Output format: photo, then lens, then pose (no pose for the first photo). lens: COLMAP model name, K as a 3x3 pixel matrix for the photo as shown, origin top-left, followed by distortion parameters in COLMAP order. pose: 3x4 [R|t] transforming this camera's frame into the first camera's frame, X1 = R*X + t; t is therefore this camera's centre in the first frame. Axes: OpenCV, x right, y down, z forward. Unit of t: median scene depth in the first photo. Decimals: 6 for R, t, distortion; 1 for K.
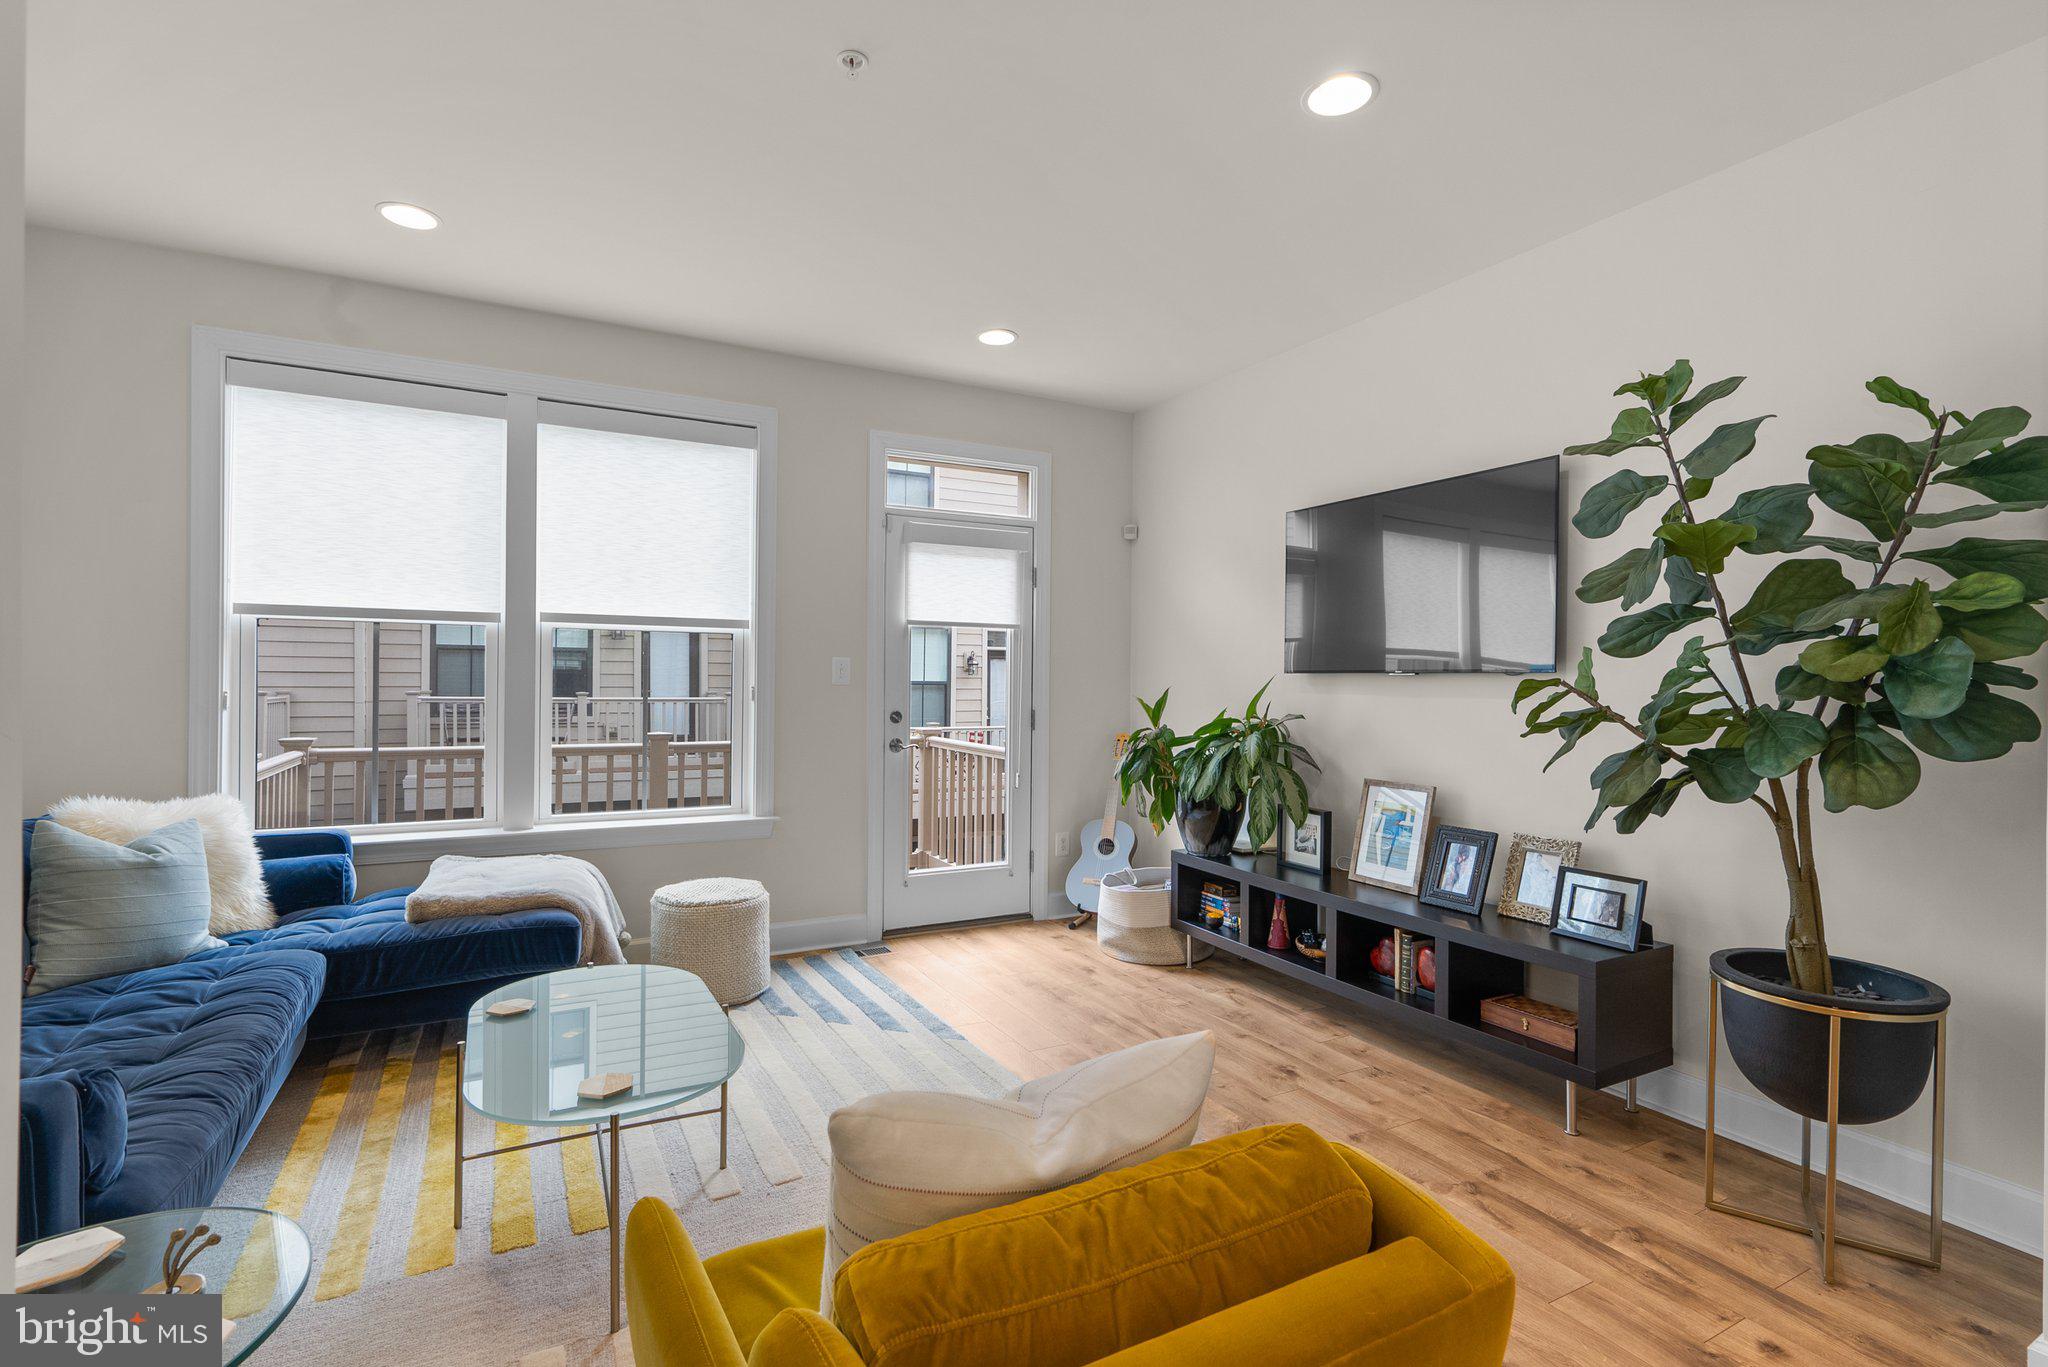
lens RADIAL K [[962.8, 0, 1024.0], [0, 962.8, 683.5], [0, 0, 1]] dist [-0.000543, 0.000627]
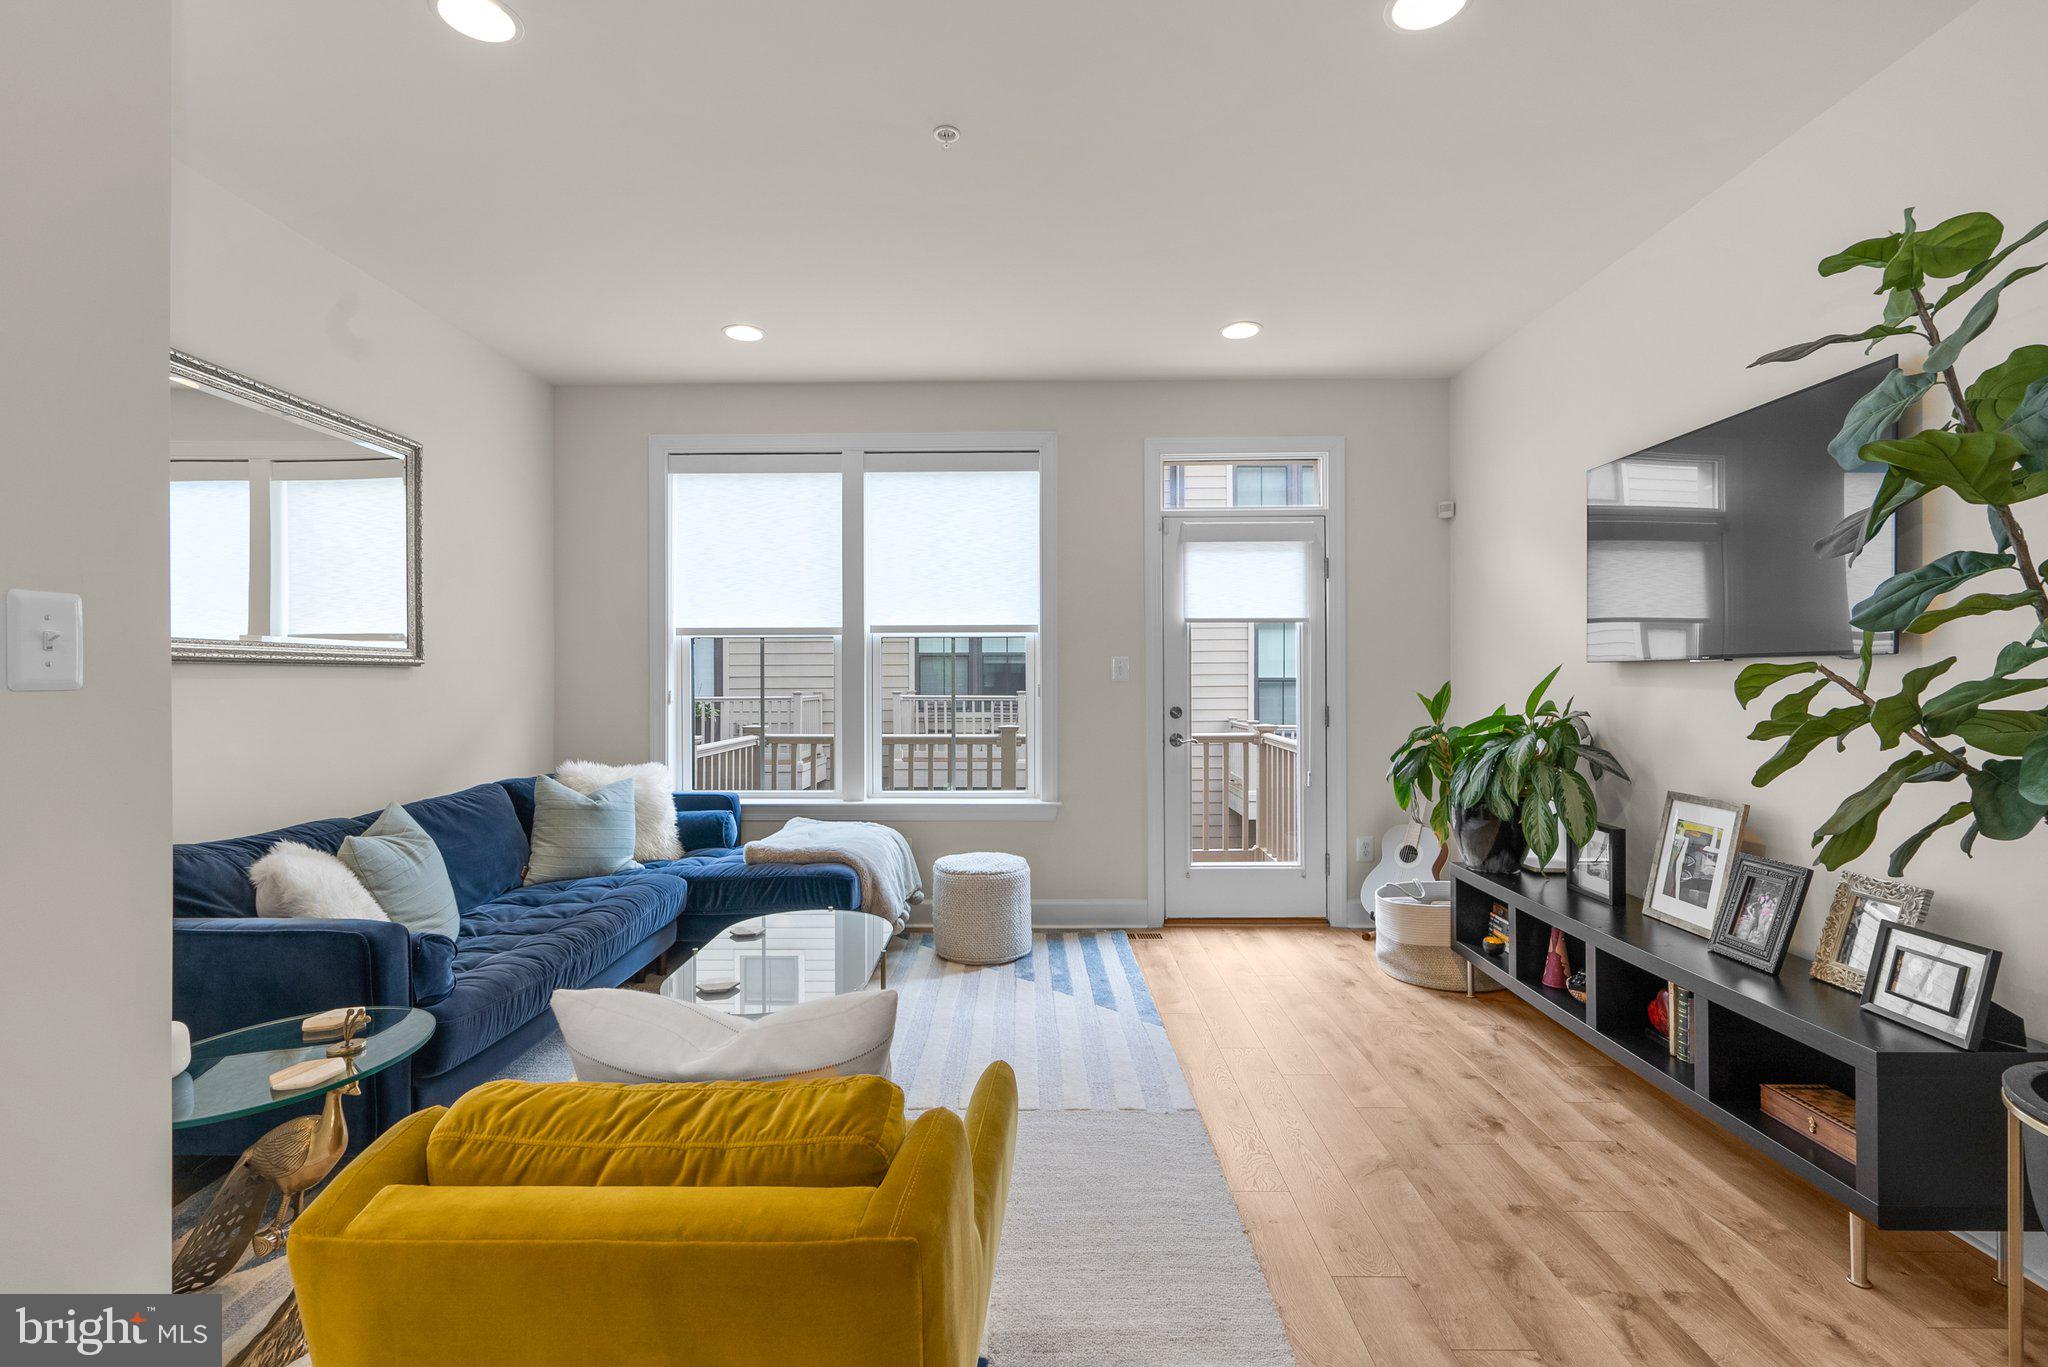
lens RADIAL K [[943.4, 0, 1017.6], [0, 943.4, 677.2], [0, 0, 1]] dist [0.001076, 0.000766]
pose [[0.870629, -0.012466, -0.491782, 0.264341], [0.009669, 0.999919, -0.008230, 0.004443], [0.491845, 0.002411, 0.870679, 0.041942]]
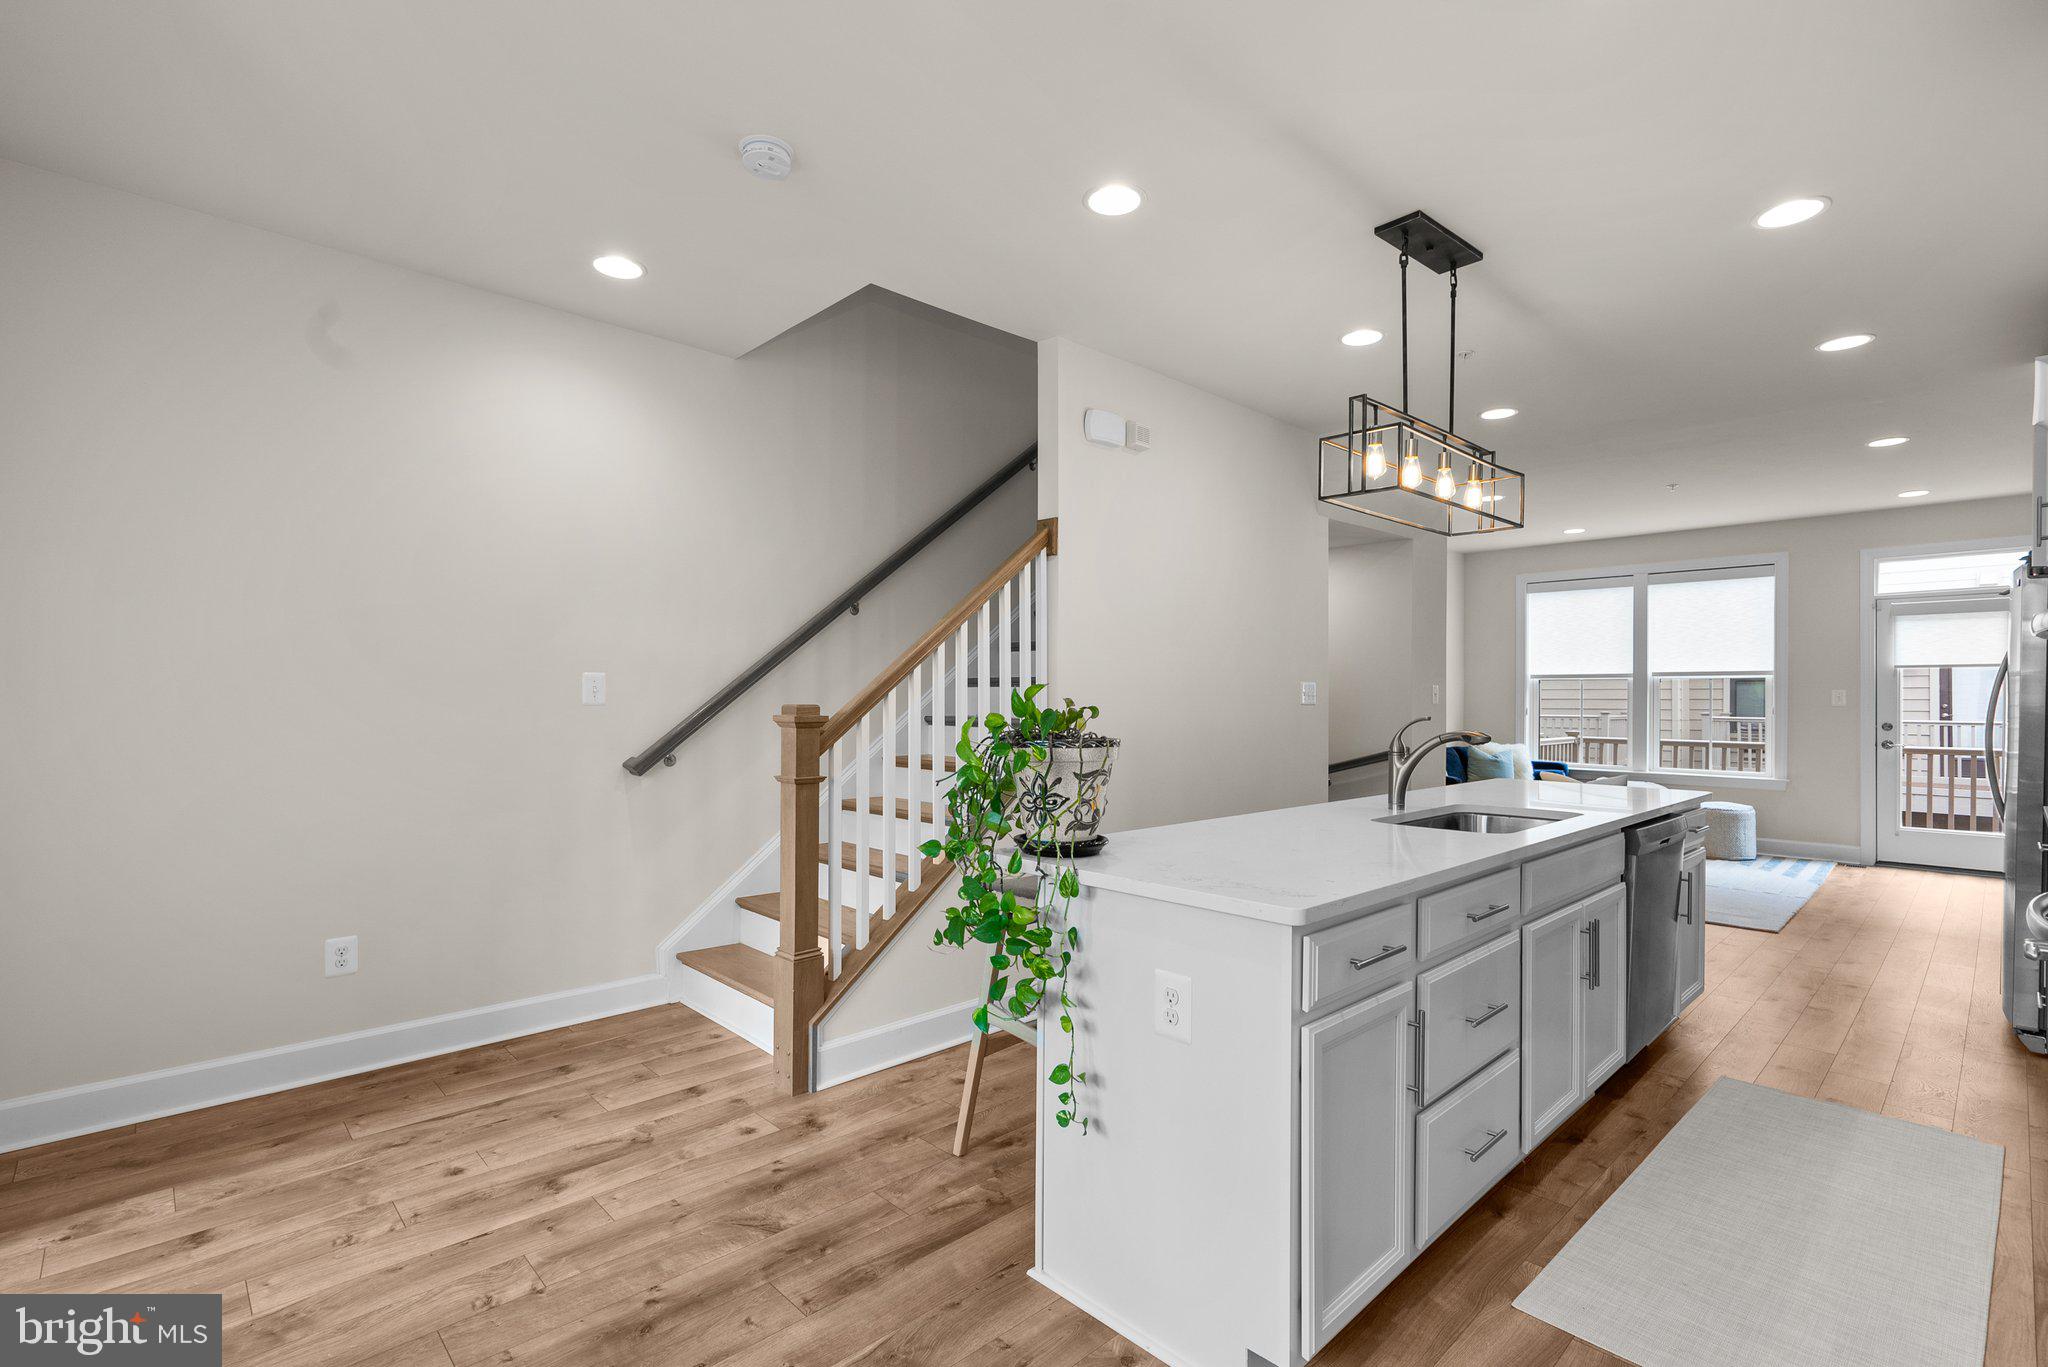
lens RADIAL K [[939.5, 0, 1015.7], [0, 939.5, 696.7], [0, 0, 1]] dist [0.001306, 0.000396]
pose [[0.258352, -0.008071, -0.966017, 1.203478], [-0.004887, 0.999941, -0.009661, 0.008945], [0.966038, 0.007217, 0.258298, -0.951481]]
